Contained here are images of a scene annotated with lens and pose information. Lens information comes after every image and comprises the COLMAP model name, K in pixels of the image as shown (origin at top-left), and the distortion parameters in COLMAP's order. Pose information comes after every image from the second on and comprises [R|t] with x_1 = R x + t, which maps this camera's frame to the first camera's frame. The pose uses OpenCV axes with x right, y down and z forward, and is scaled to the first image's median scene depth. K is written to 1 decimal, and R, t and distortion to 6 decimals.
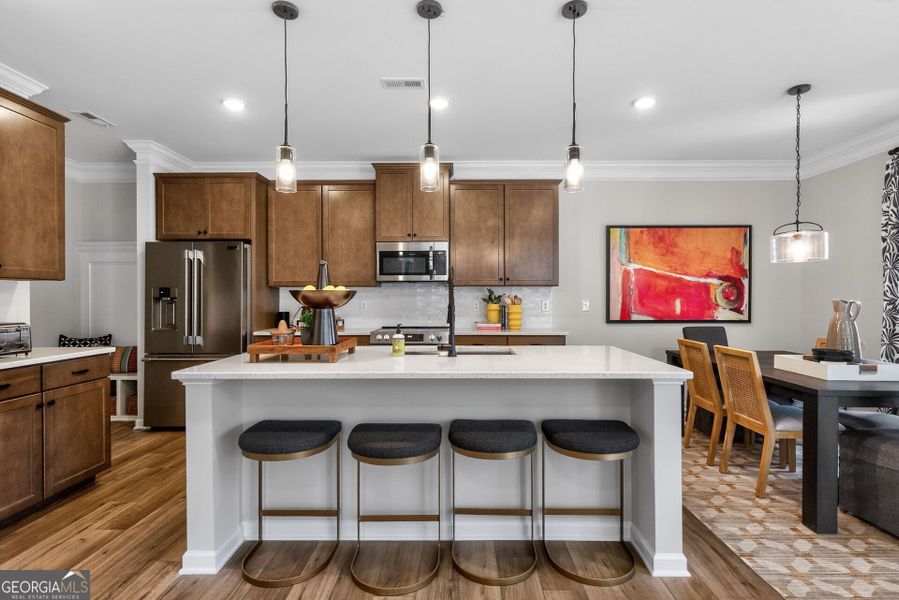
lens RADIAL K [[446.4, 0, 458.7], [0, 446.4, 300.6], [0, 0, 1]] dist [0.003531, -0.000276]
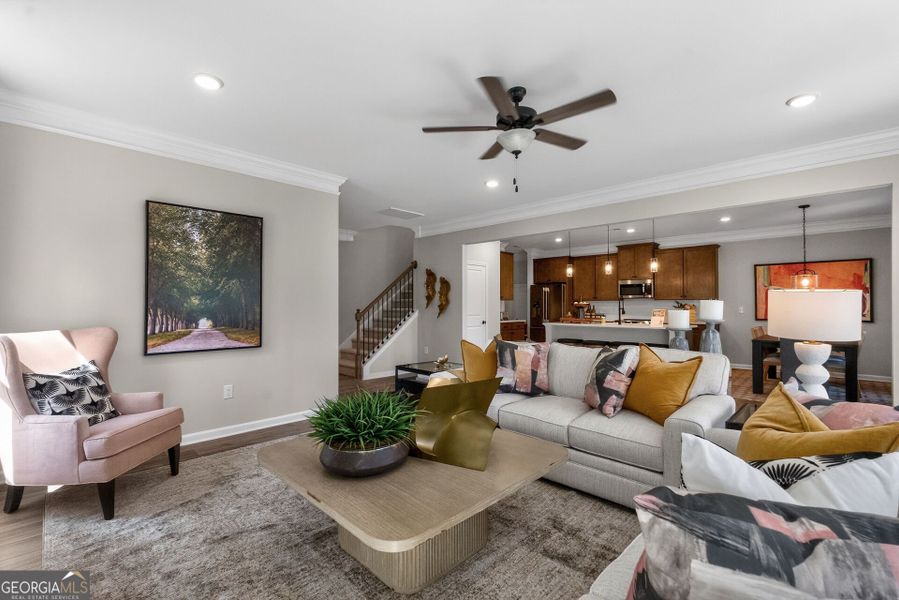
lens RADIAL K [[401.5, 0, 449.5], [0, 401.5, 300.0], [0, 0, 1]] dist [0.000713, 0.000255]
pose [[0.725574, -0.007489, -0.688103, 0.577385], [-0.006767, 0.999815, -0.018017, 0.007837], [0.688111, 0.017729, 0.725389, -1.024204]]
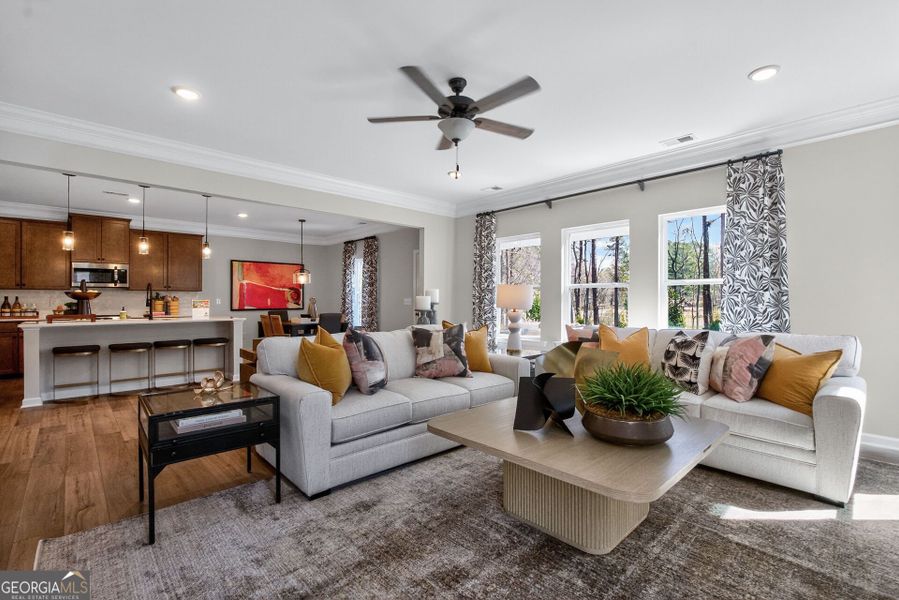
lens RADIAL K [[409.2, 0, 449.5], [0, 409.2, 300.0], [0, 0, 1]] dist [-0.000173, -0.000094]
pose [[0.729025, -0.000438, 0.684487, -0.195619], [0.008187, 0.999934, -0.008080, 0.027417], [-0.684438, 0.011494, 0.728981, -0.970147]]
